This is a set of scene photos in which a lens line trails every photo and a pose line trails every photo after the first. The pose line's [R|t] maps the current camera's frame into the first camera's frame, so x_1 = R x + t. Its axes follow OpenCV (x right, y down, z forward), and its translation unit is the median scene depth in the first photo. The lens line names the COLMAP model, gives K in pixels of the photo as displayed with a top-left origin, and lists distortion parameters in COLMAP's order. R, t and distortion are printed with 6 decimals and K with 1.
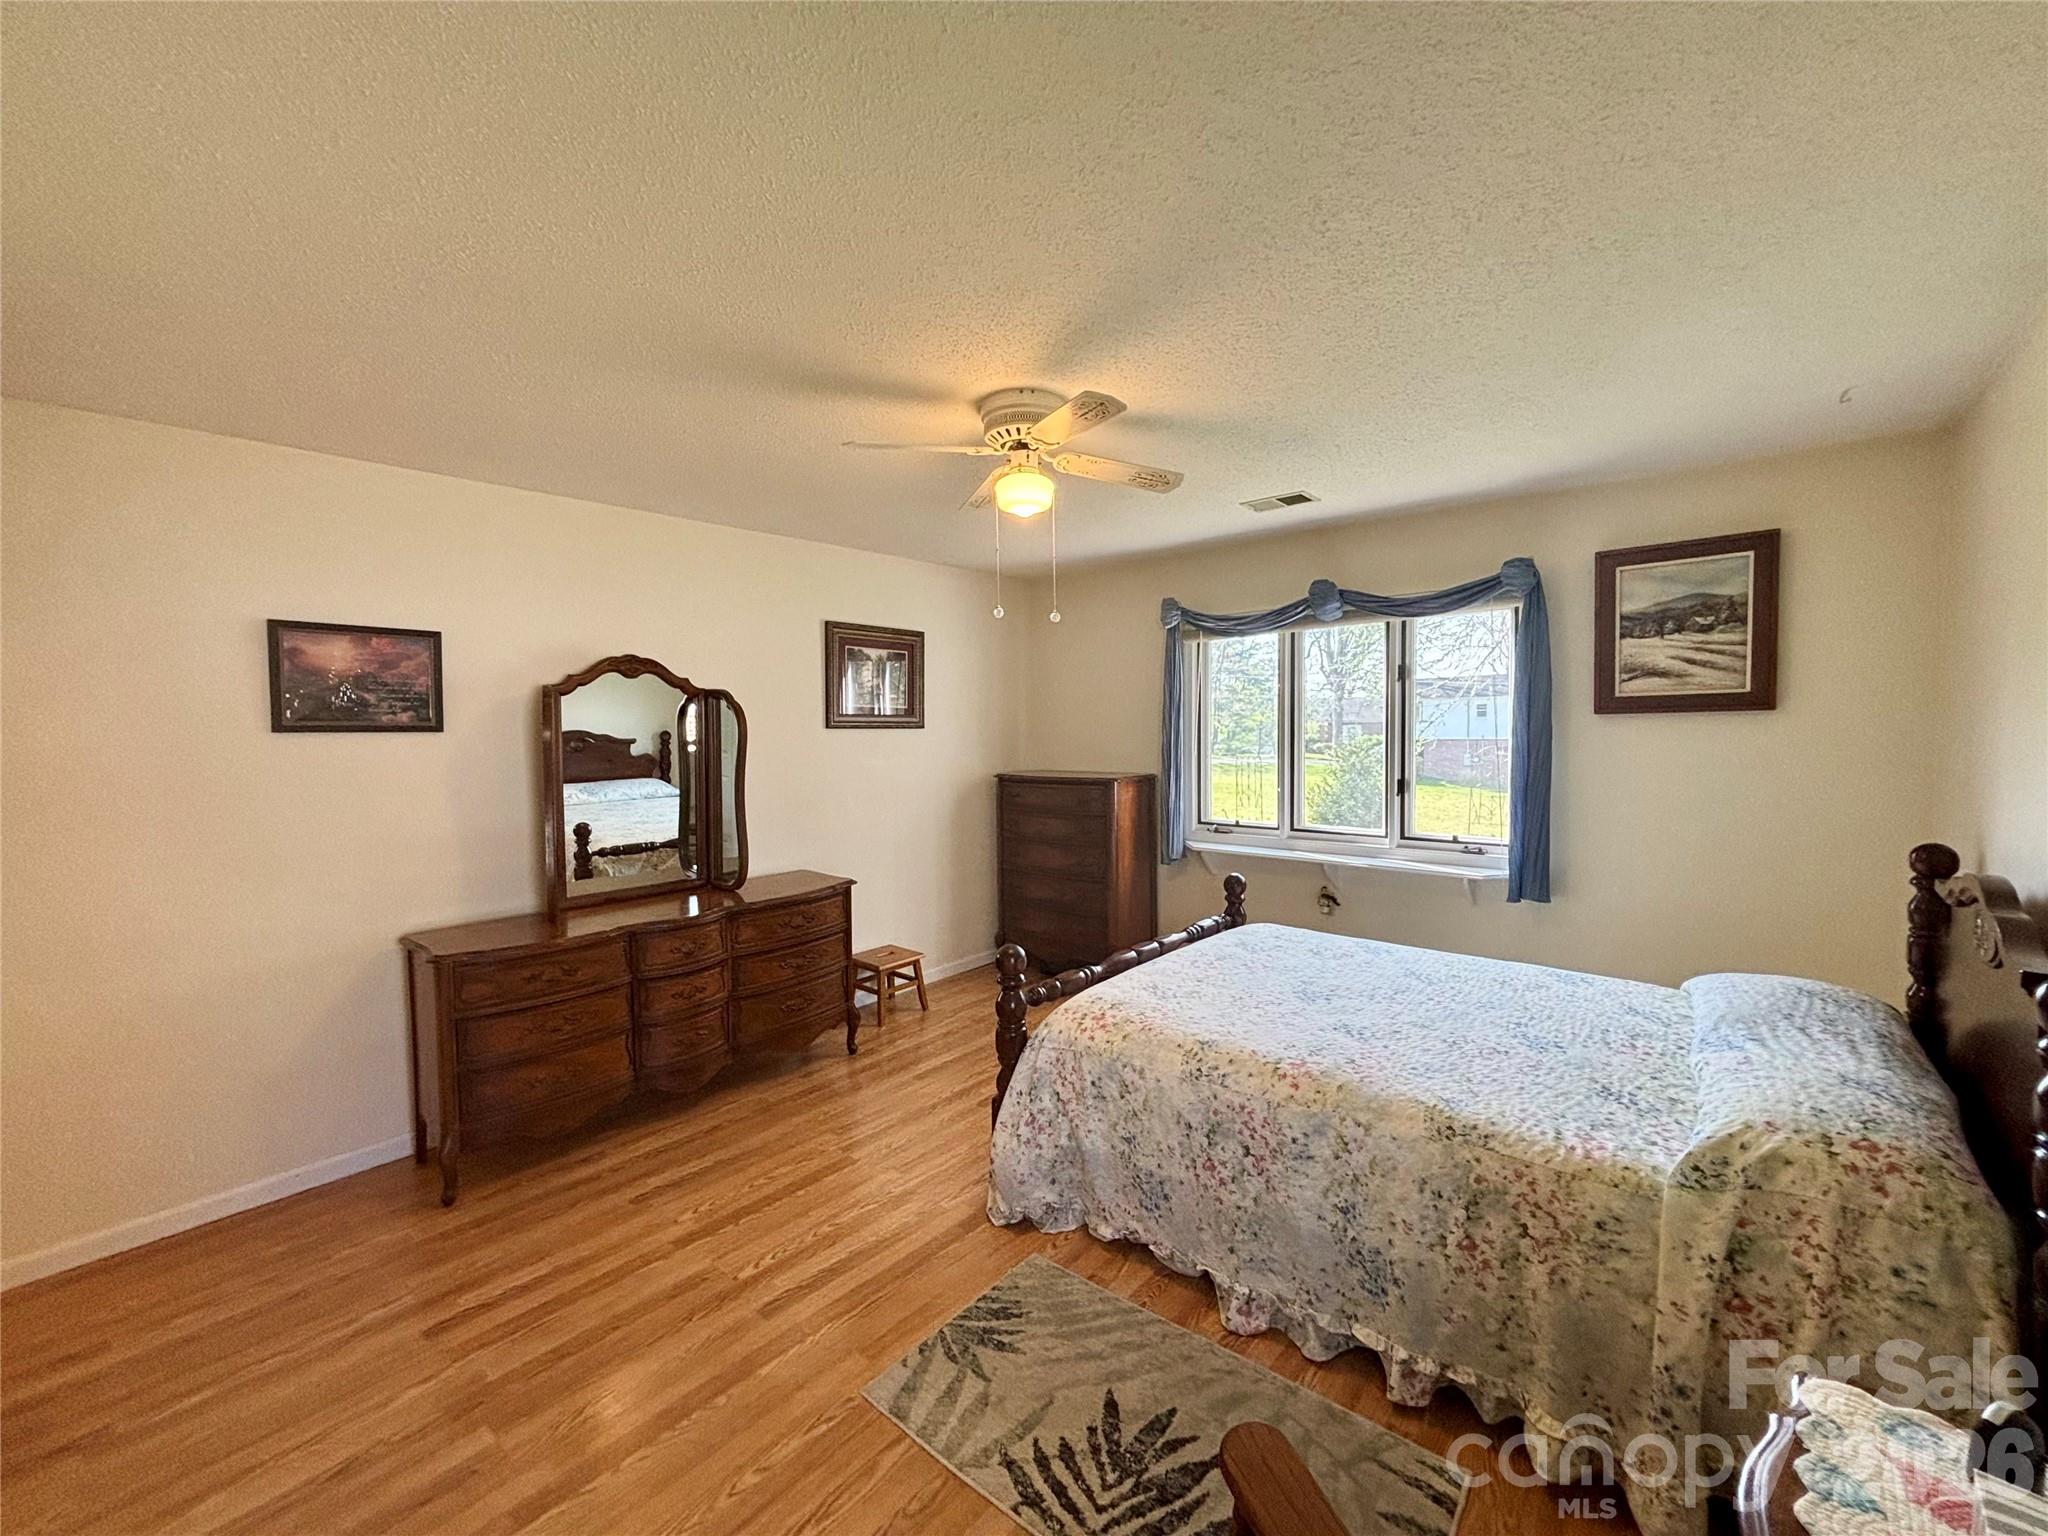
lens RADIAL K [[821.0, 0, 1004.5], [0, 821.0, 768.3], [0, 0, 1]] dist [0.005657, -0.000561]
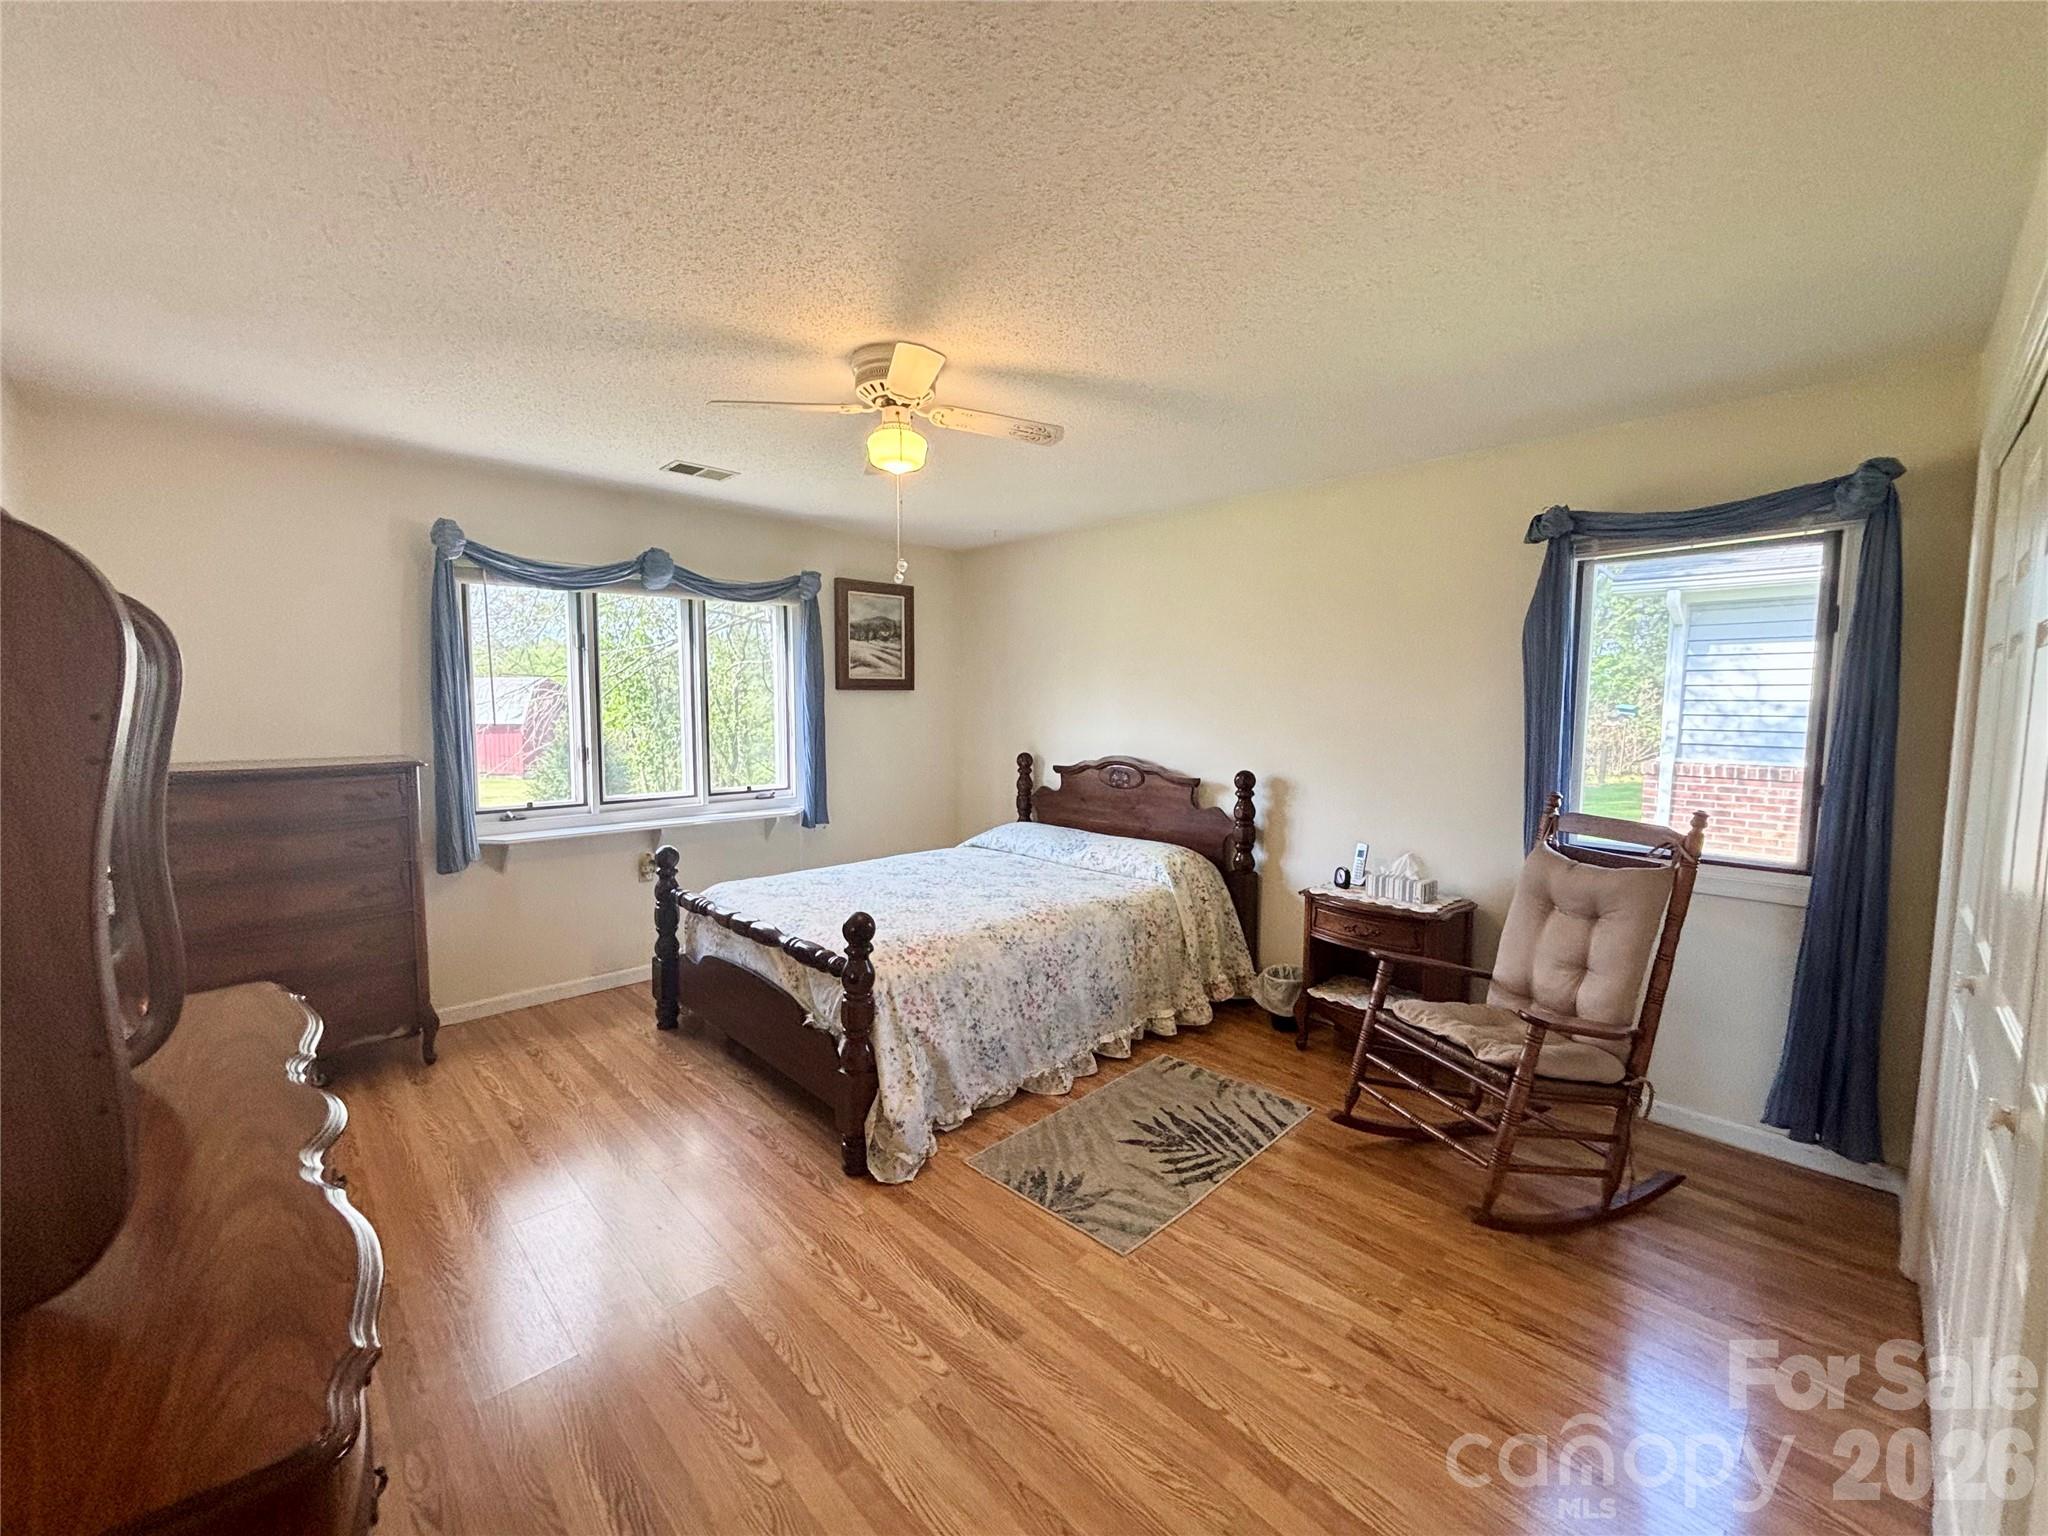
lens RADIAL K [[821.0, 0, 1024.9], [0, 821.0, 764.8], [0, 0, 1]] dist [0.005657, -0.000561]
pose [[0.082323, -0.058807, 0.994869, -1.019366], [0.049435, 0.997270, 0.054858, 0.005085], [-0.995379, 0.044665, 0.085005, 0.800963]]
